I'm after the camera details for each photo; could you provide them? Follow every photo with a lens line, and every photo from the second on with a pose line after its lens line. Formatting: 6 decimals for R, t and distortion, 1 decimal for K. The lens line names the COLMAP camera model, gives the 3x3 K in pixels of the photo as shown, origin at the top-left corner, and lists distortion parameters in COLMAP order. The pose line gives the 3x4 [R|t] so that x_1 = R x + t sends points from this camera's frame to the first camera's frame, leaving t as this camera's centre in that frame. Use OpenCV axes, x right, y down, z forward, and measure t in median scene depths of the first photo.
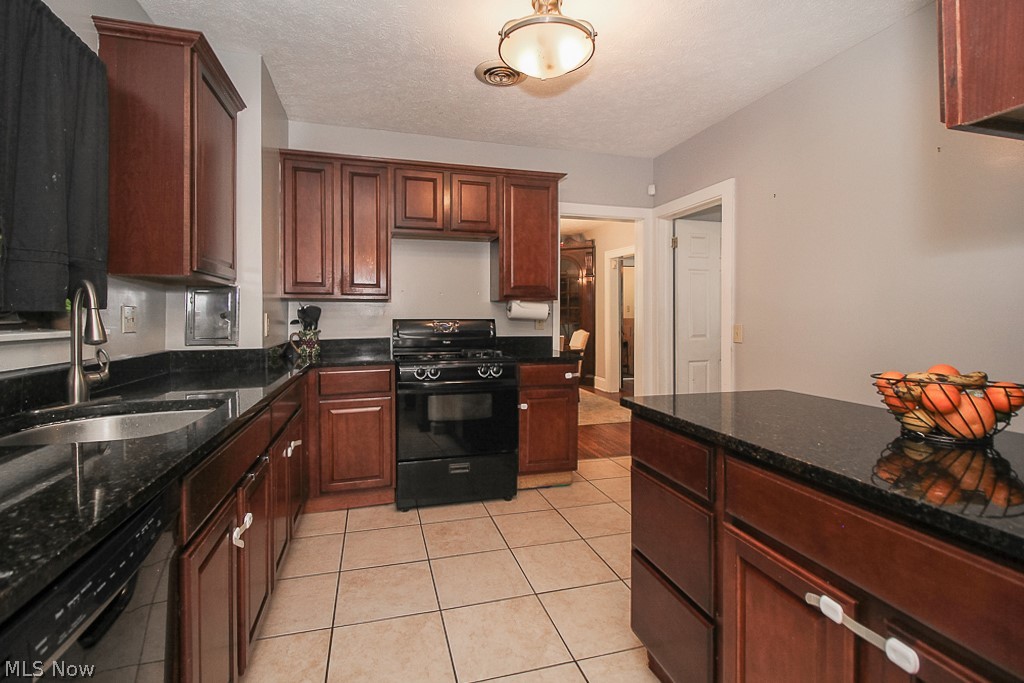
lens RADIAL K [[484.4, 0, 516.9], [0, 484.4, 331.8], [0, 0, 1]] dist [0.002282, -0.000112]
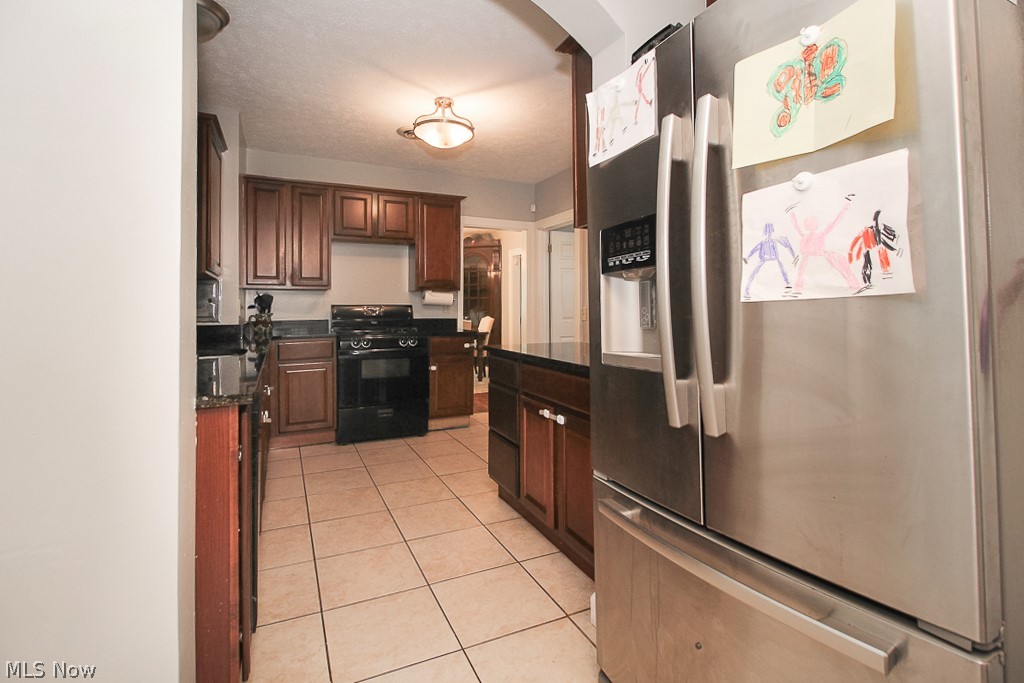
lens RADIAL K [[484.4, 0, 514.1], [0, 484.4, 308.7], [0, 0, 1]] dist [0.002282, -0.000112]
pose [[0.987768, -0.001715, 0.155924, 0.025196], [0.006323, 0.999558, -0.029058, 0.026955], [-0.155805, 0.029688, 0.987342, -0.372984]]
